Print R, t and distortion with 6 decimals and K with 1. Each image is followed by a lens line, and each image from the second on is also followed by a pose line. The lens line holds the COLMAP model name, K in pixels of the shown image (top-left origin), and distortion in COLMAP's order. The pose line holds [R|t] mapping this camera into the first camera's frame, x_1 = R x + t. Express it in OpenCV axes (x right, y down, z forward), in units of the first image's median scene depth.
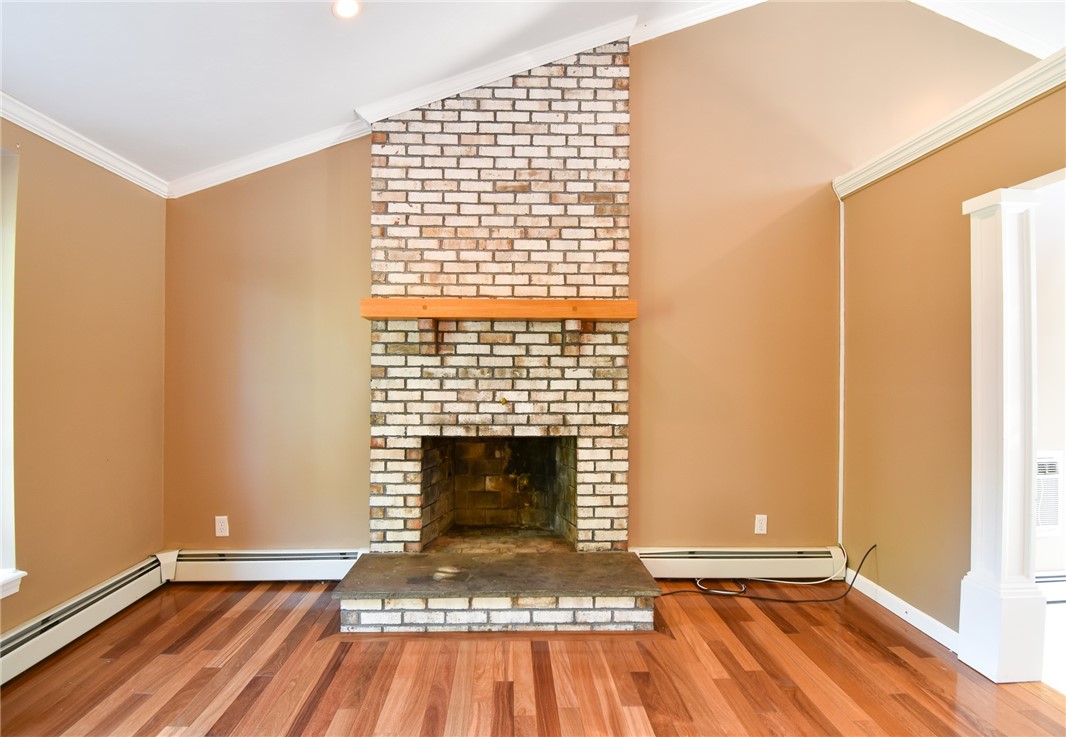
lens RADIAL K [[506.0, 0, 522.9], [0, 506.0, 368.0], [0, 0, 1]] dist [0.005256, -0.012891]
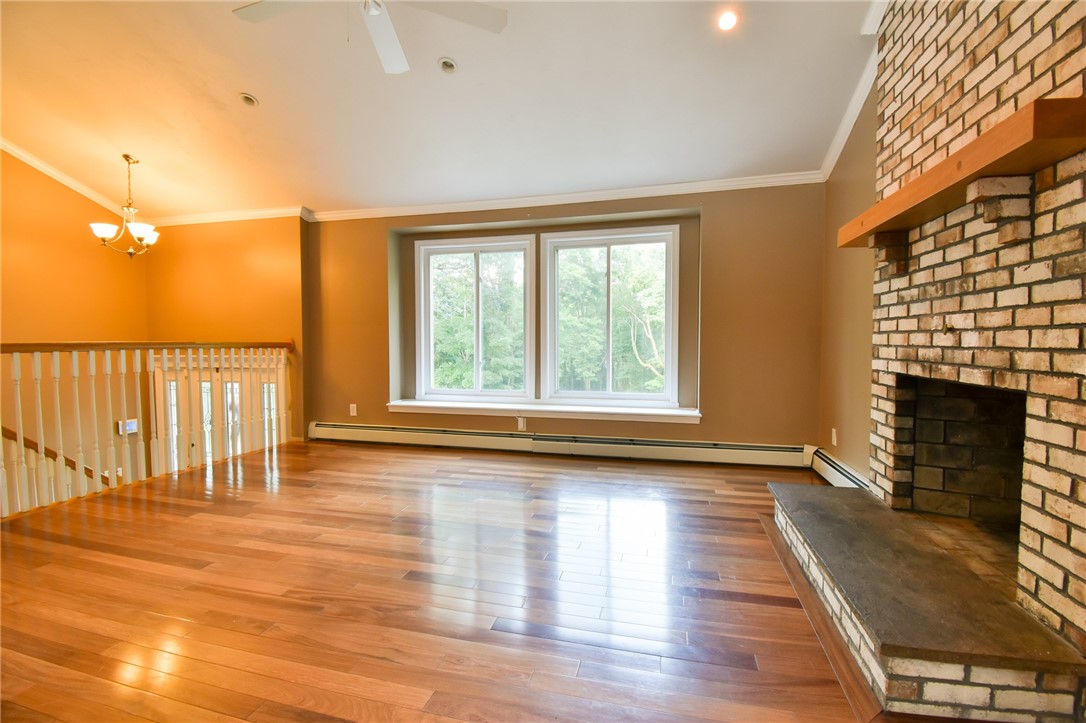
lens RADIAL K [[480.6, 0, 551.2], [0, 480.6, 362.5], [0, 0, 1]] dist [0.000070, -0.010767]
pose [[-0.273934, 0.040619, -0.960890, 0.722882], [0.008359, 0.999171, 0.039854, 0.079674], [0.961712, 0.002886, -0.274047, 0.658393]]
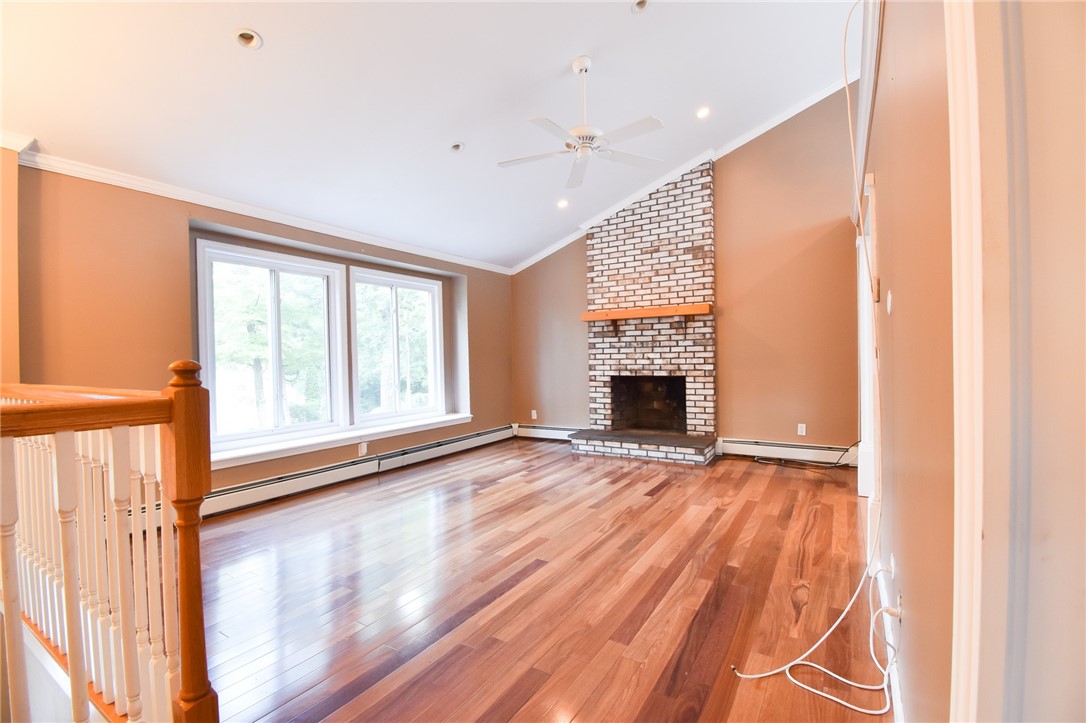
lens RADIAL K [[480.6, 0, 541.4], [0, 480.6, 364.9], [0, 0, 1]] dist [0.000070, -0.010767]
pose [[0.836597, -0.011378, -0.547701, 0.649656], [0.026059, 0.999479, 0.019041, 0.044323], [0.547199, -0.030202, 0.836457, -0.824855]]
